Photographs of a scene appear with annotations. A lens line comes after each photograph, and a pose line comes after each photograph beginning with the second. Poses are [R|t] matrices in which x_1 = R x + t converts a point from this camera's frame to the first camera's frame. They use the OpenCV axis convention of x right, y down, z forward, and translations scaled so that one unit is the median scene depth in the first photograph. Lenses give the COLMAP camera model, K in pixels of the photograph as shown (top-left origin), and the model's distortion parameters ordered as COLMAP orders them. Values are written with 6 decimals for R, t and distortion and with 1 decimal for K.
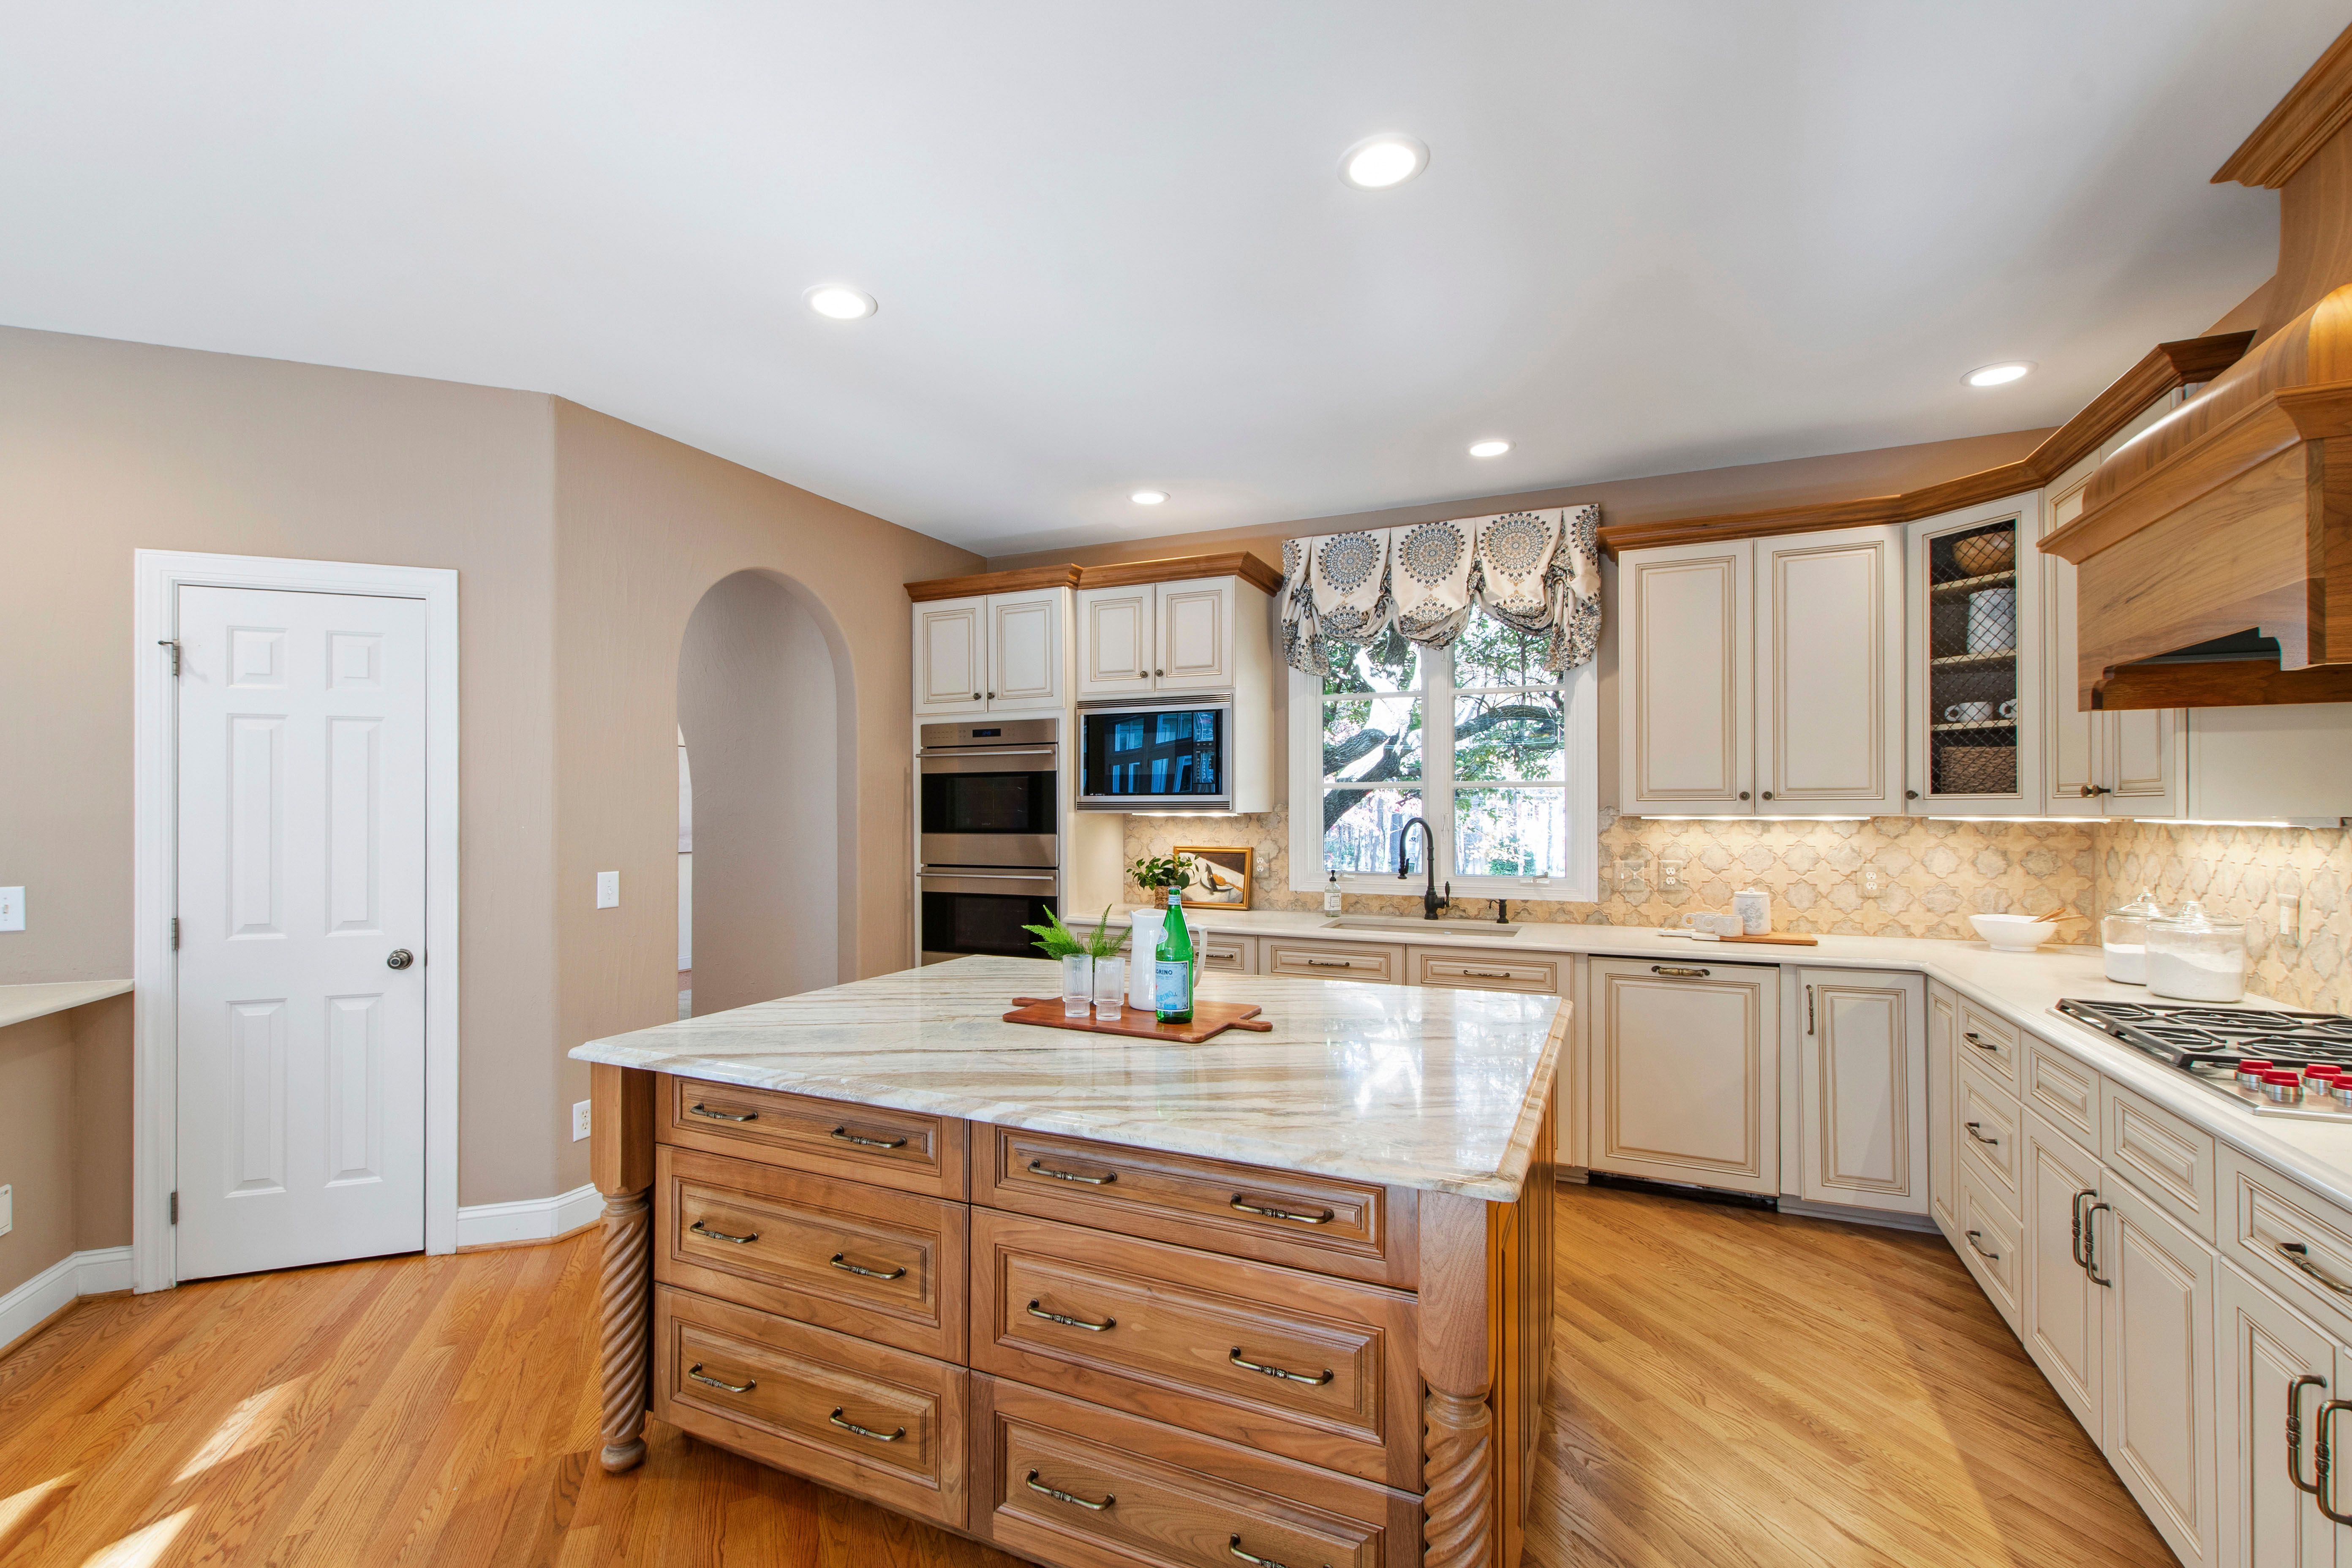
lens RADIAL K [[1018.4, 0, 1159.2], [0, 1018.4, 808.8], [0, 0, 1]] dist [0.009729, -0.005996]
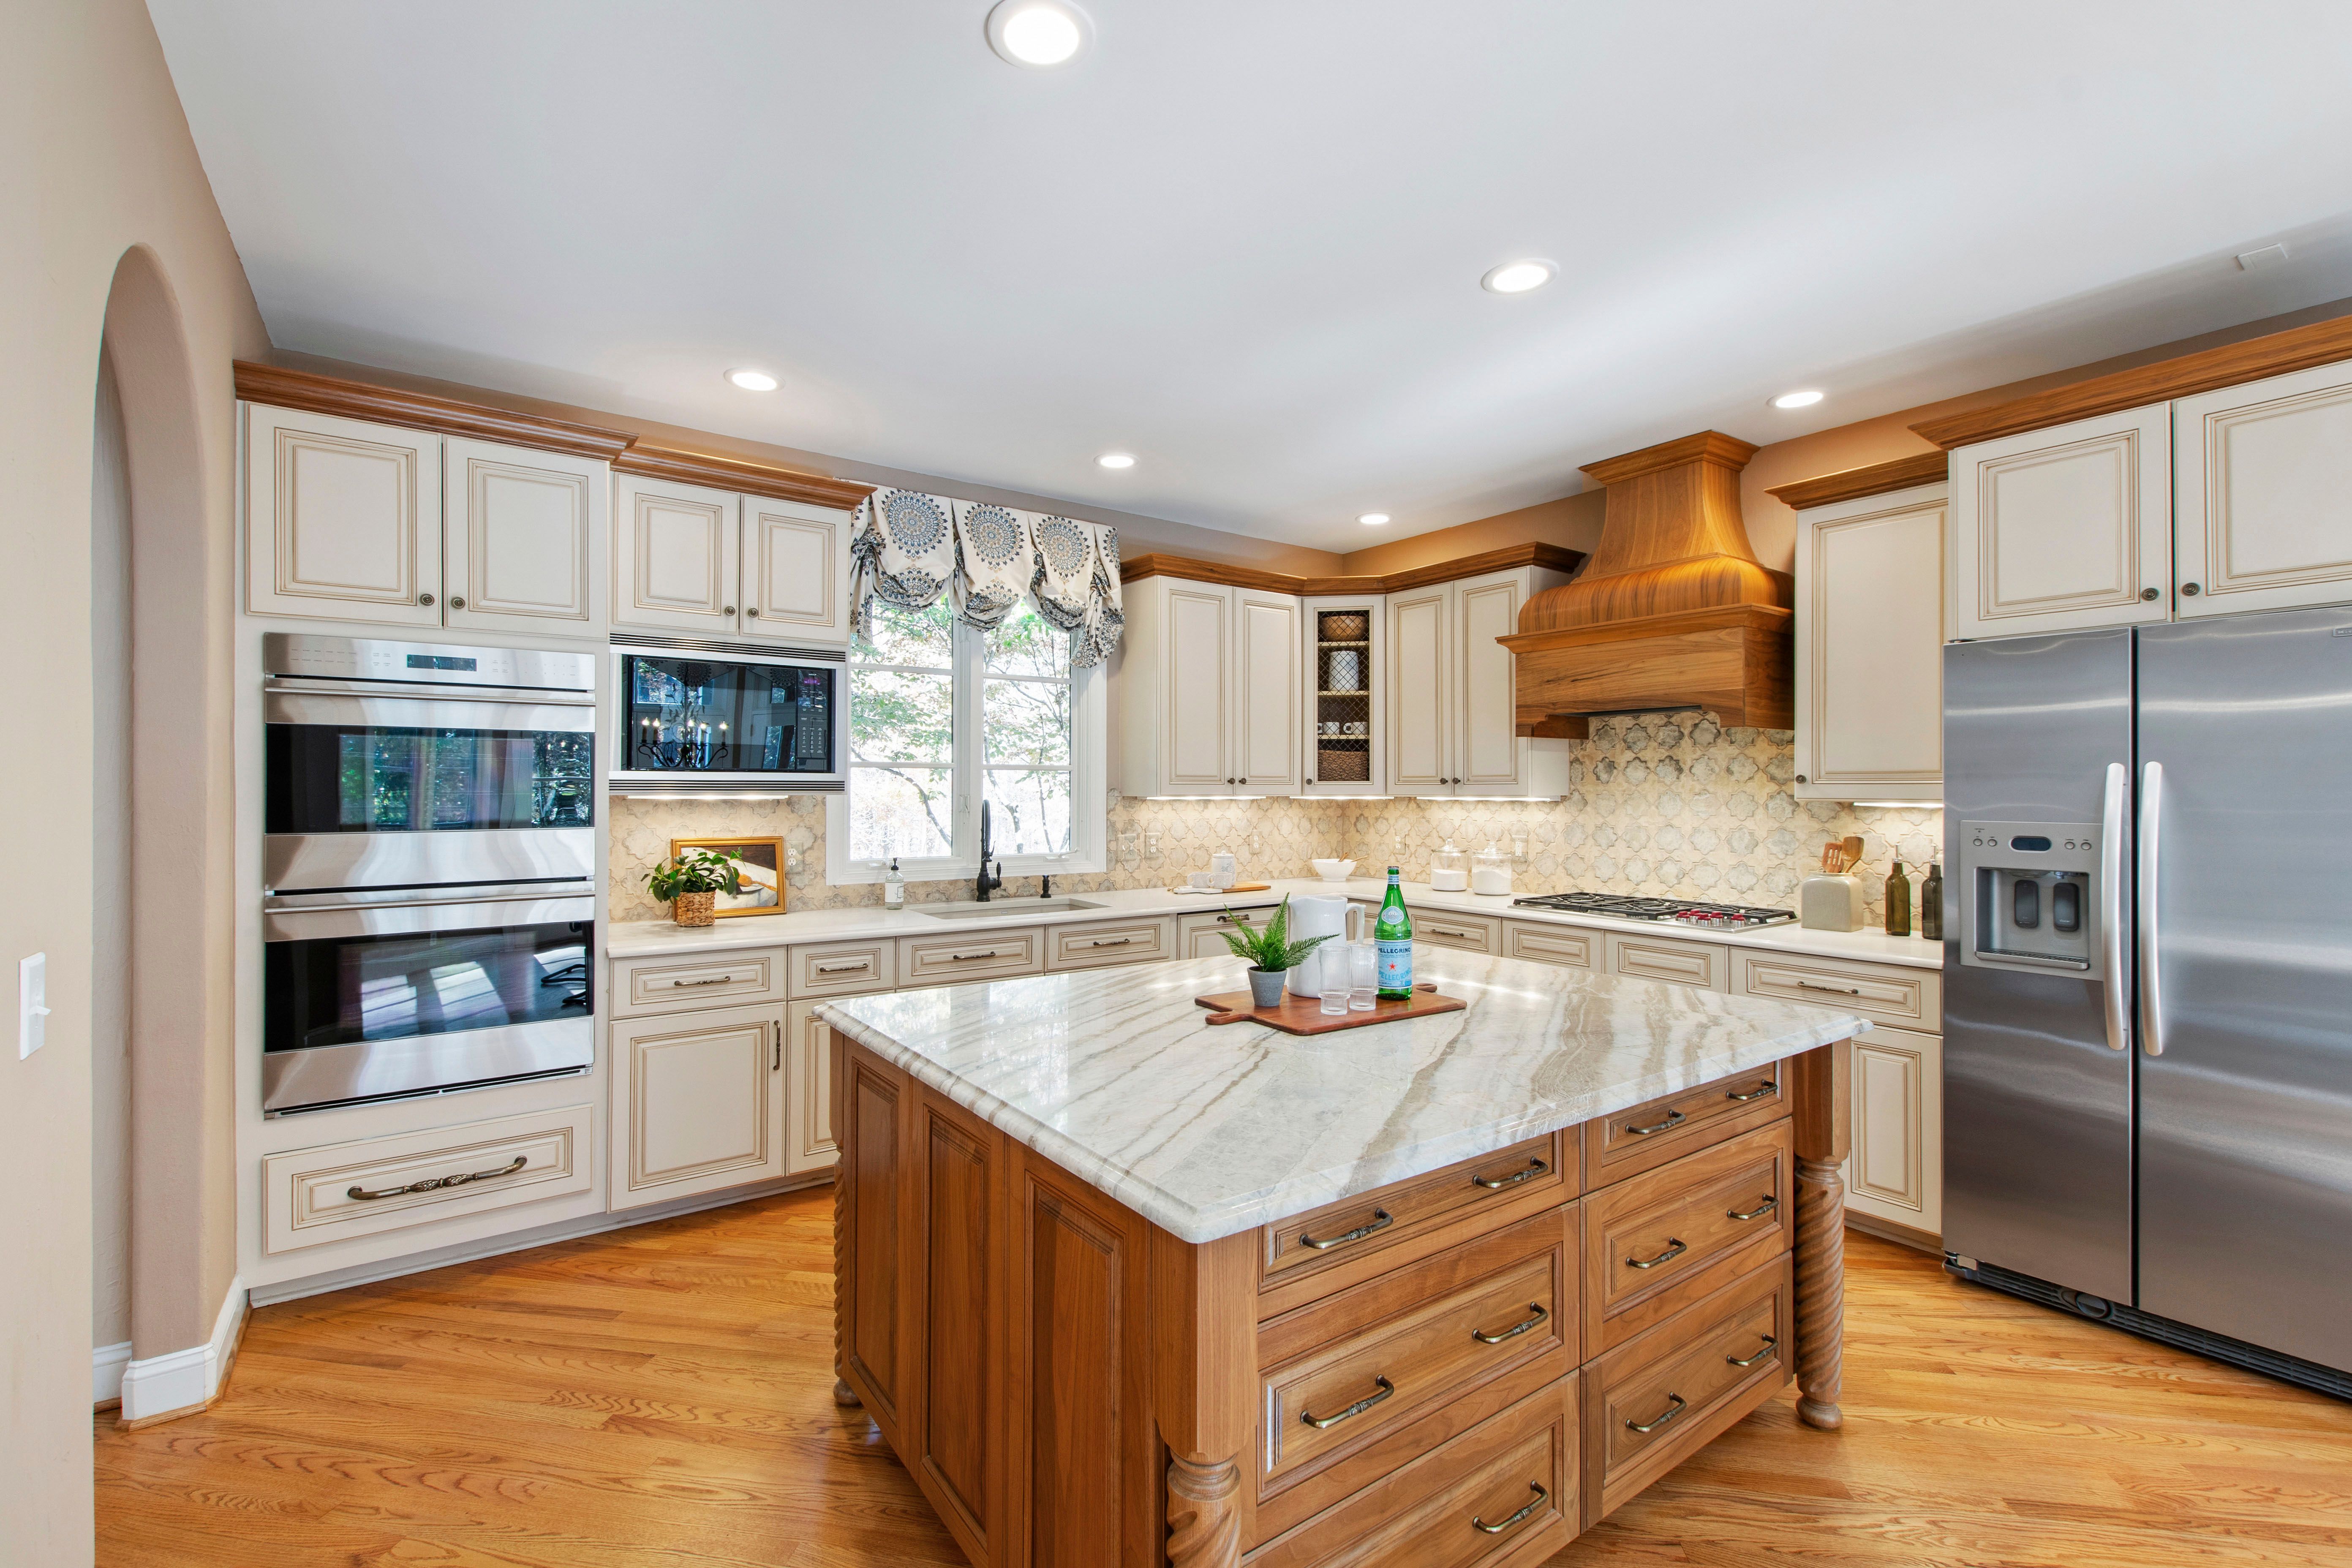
lens RADIAL K [[1013.1, 0, 1160.7], [0, 1013.1, 783.6], [0, 0, 1]] dist [0.003102, 0.000437]
pose [[0.498318, 0.007212, 0.866964, -0.557189], [-0.002134, 0.999973, -0.007091, 0.000240], [-0.866992, 0.001684, 0.498320, 0.392601]]
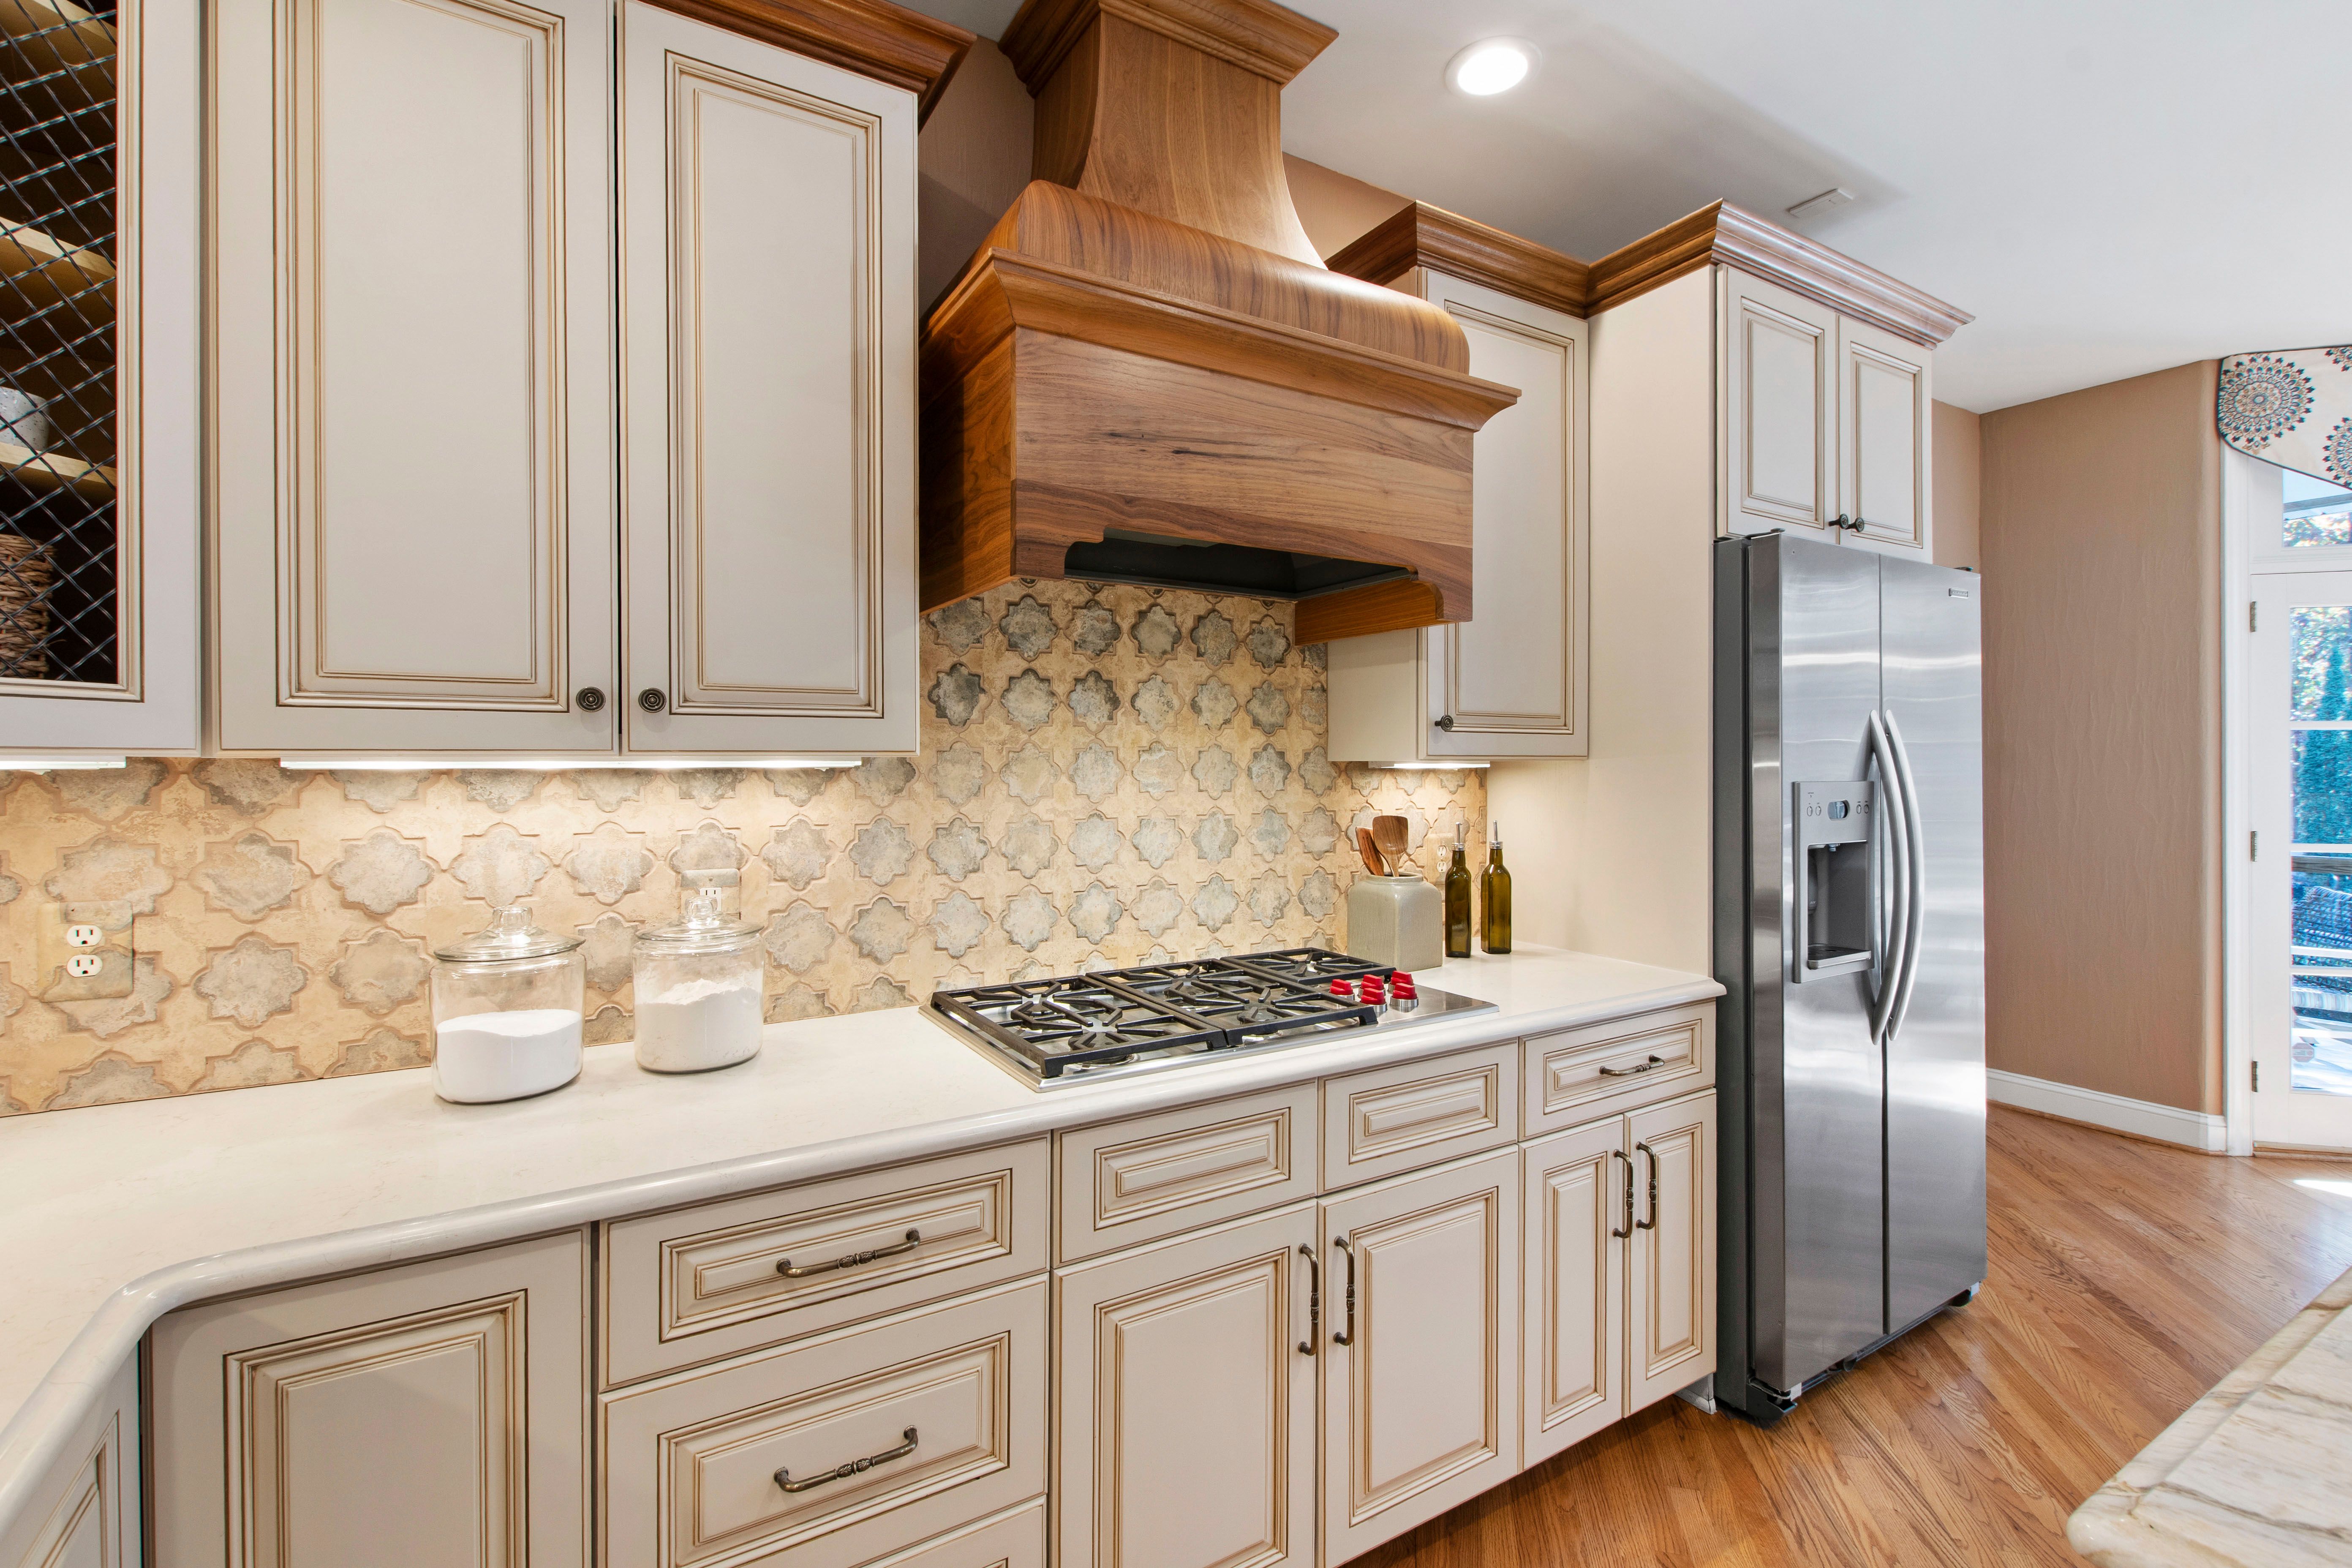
lens RADIAL K [[1036.7, 0, 1166.0], [0, 1036.7, 769.0], [0, 0, 1]] dist [0.001031, -0.000238]
pose [[-0.824011, 0.000882, 0.566573, 0.291759], [0.003792, 0.999985, 0.003958, 0.009945], [-0.566561, 0.005410, -0.824002, 0.864930]]
